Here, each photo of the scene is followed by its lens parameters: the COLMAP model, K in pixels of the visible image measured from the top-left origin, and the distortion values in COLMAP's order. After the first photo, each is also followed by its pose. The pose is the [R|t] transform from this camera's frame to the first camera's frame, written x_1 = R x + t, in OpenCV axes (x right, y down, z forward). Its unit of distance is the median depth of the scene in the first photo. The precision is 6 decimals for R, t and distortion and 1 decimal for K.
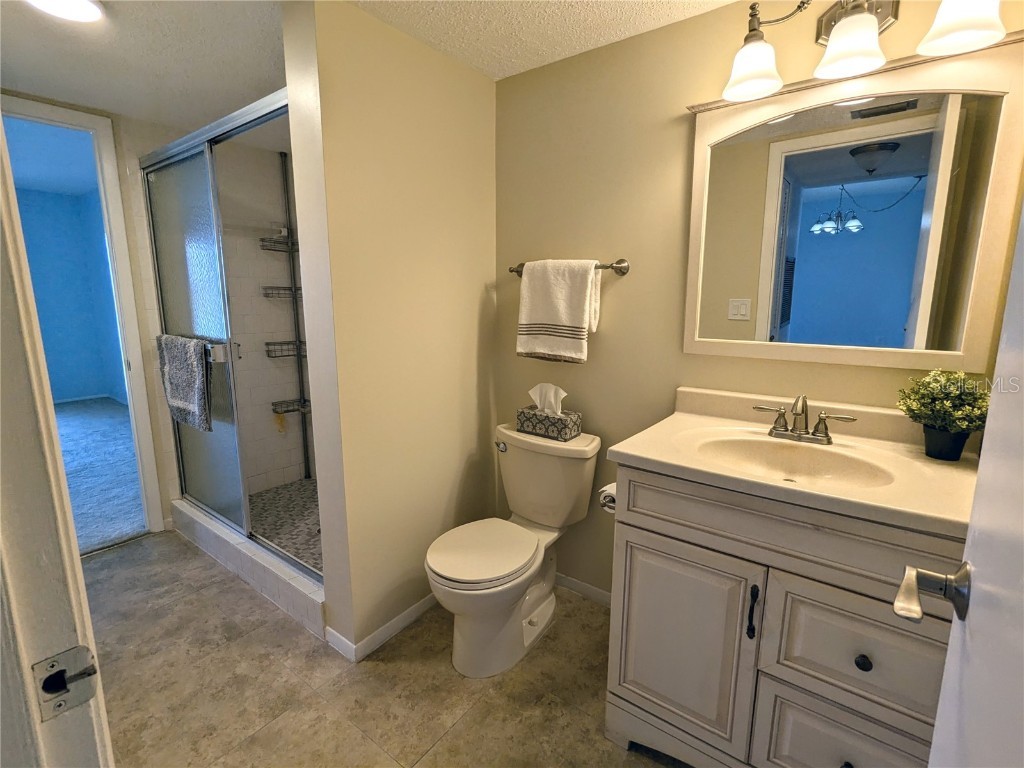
lens RADIAL K [[483.7, 0, 512.0], [0, 483.7, 384.0], [0, 0, 1]] dist [-0.003668, -0.000238]
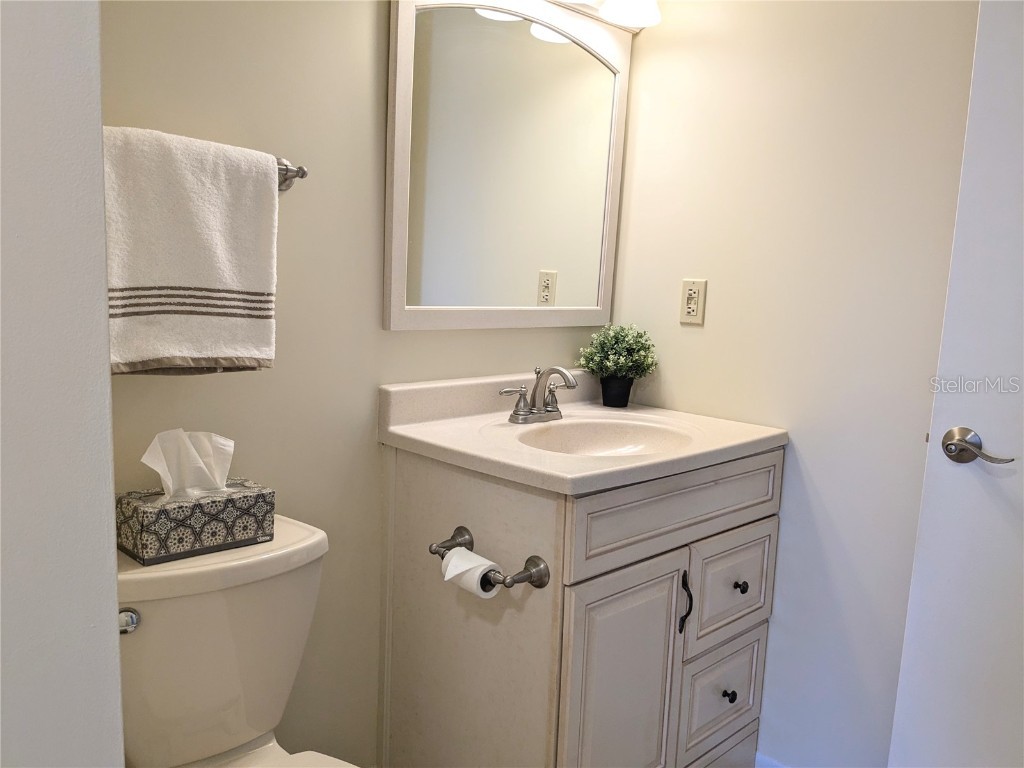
lens RADIAL K [[824.0, 0, 512.0], [0, 824.0, 384.0], [0, 0, 1]] dist [0.005333, -0.002022]
pose [[0.137282, -0.126990, 0.982358, -0.629041], [0.131137, 0.985348, 0.109050, -0.085554], [-0.981813, 0.113852, 0.151924, 0.651254]]
